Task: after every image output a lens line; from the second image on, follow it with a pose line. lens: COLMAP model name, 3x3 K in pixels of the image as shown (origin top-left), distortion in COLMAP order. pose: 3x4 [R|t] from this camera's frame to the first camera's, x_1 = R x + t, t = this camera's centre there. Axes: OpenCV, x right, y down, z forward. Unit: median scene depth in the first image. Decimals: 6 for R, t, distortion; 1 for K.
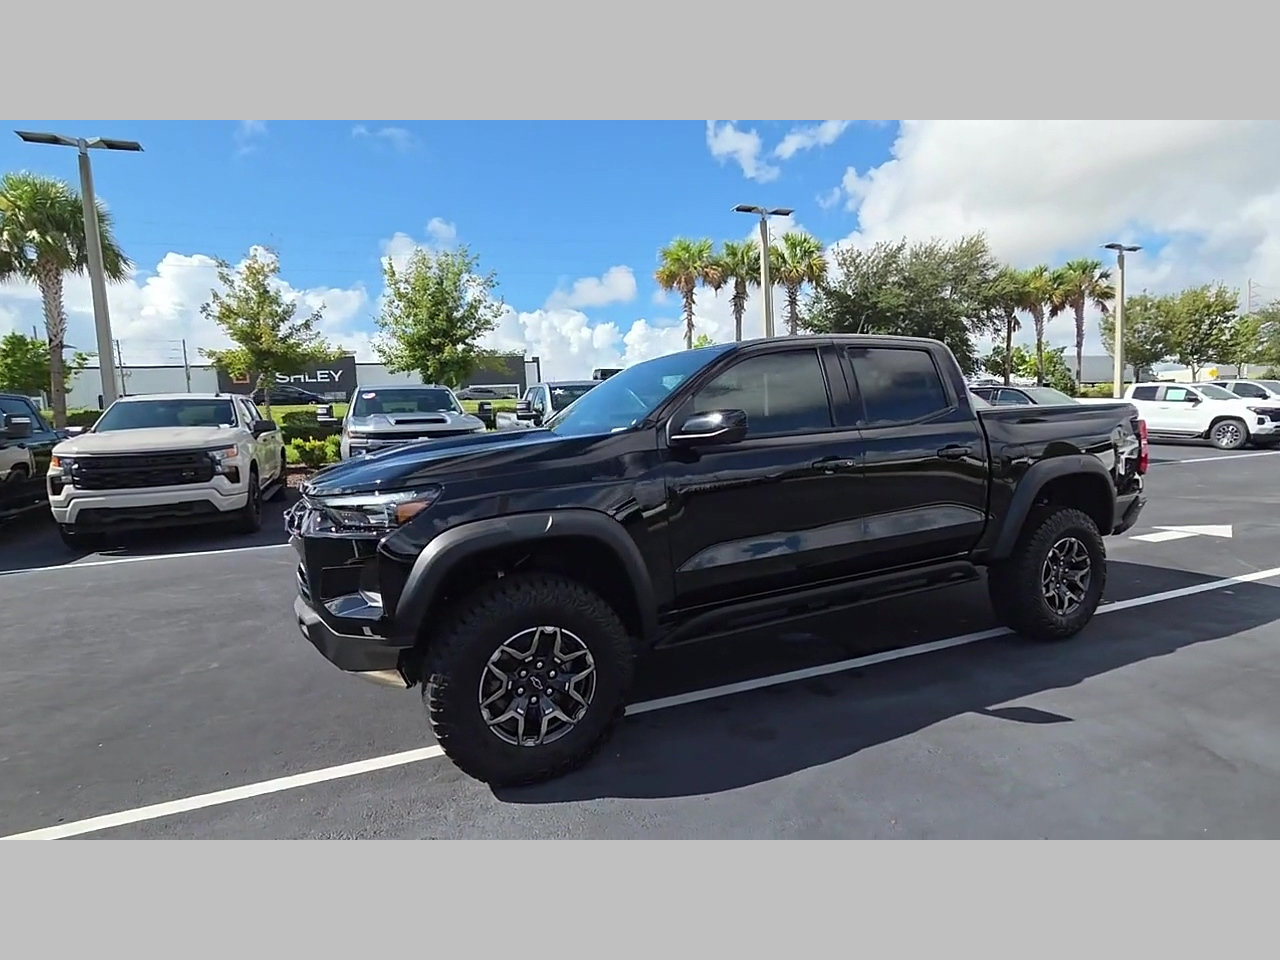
lens RADIAL K [[657.0, 0, 638.6], [0, 657.0, 486.8], [0, 0, 1]] dist [0.005890, -0.000703]
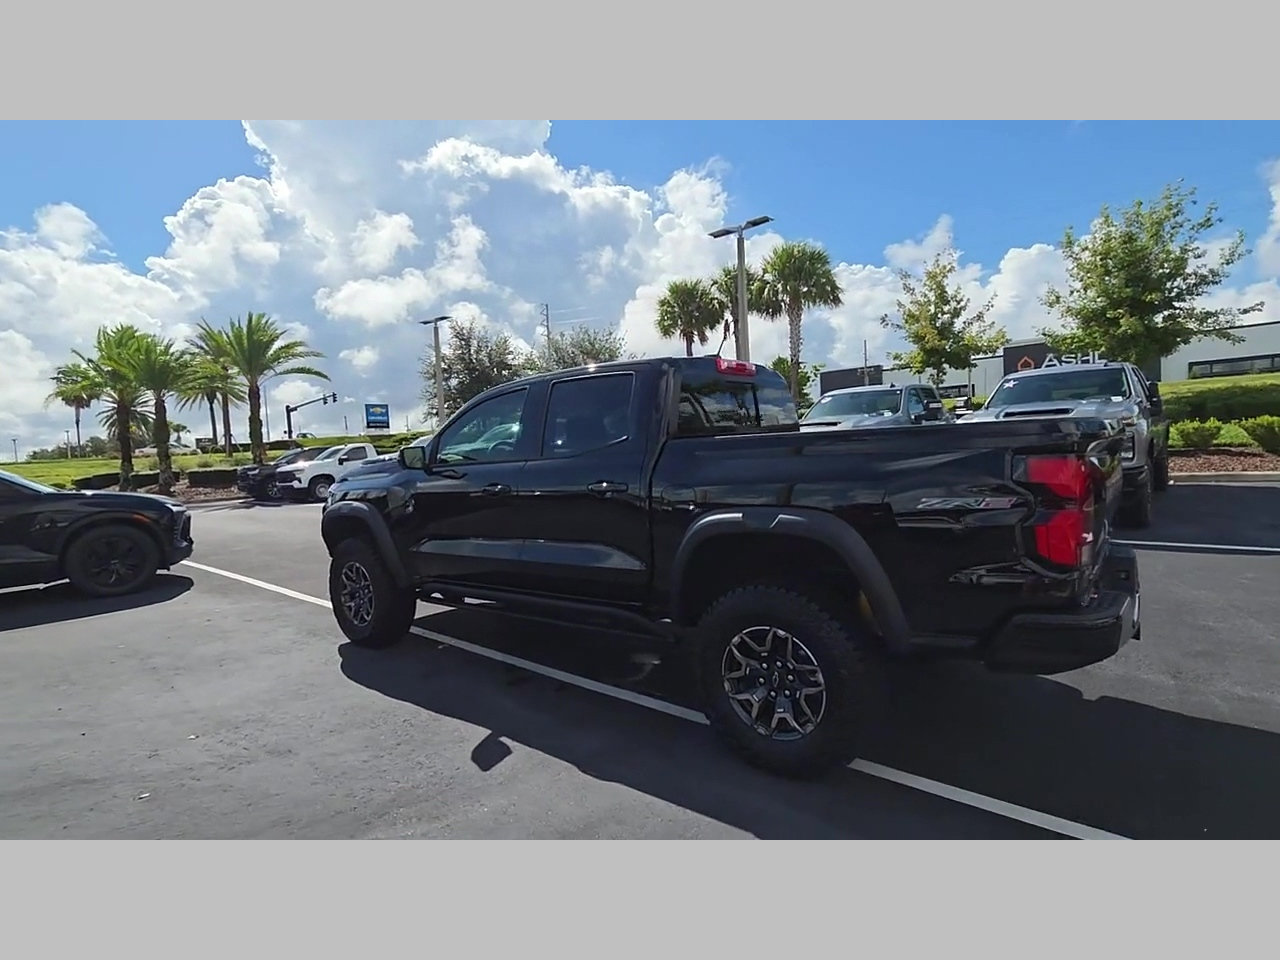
lens RADIAL K [[657.0, 0, 638.6], [0, 657.0, 486.8], [0, 0, 1]] dist [0.005890, -0.000703]
pose [[0.428003, 0.080408, -0.900193, 0.200605], [-0.059090, 0.996393, 0.060906, -0.017865], [0.901843, 0.027124, 0.431211, 0.102396]]
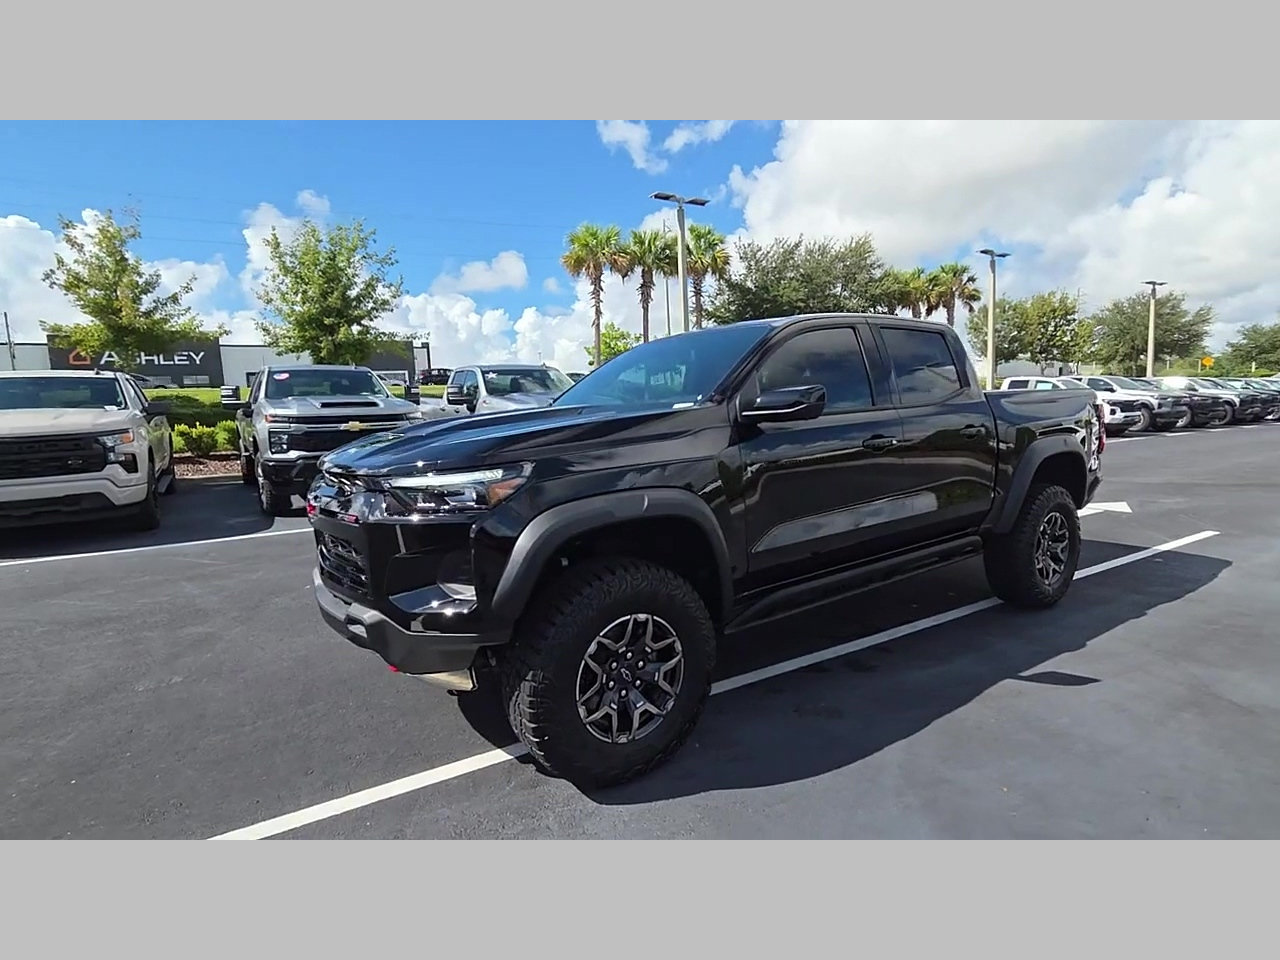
lens RADIAL K [[657.0, 0, 638.6], [0, 657.0, 486.8], [0, 0, 1]] dist [0.005890, -0.000703]
pose [[0.986618, -0.012583, 0.162564, -0.031049], [0.010108, 0.999820, 0.016042, 0.001891], [-0.162737, -0.014184, 0.986568, 0.009006]]
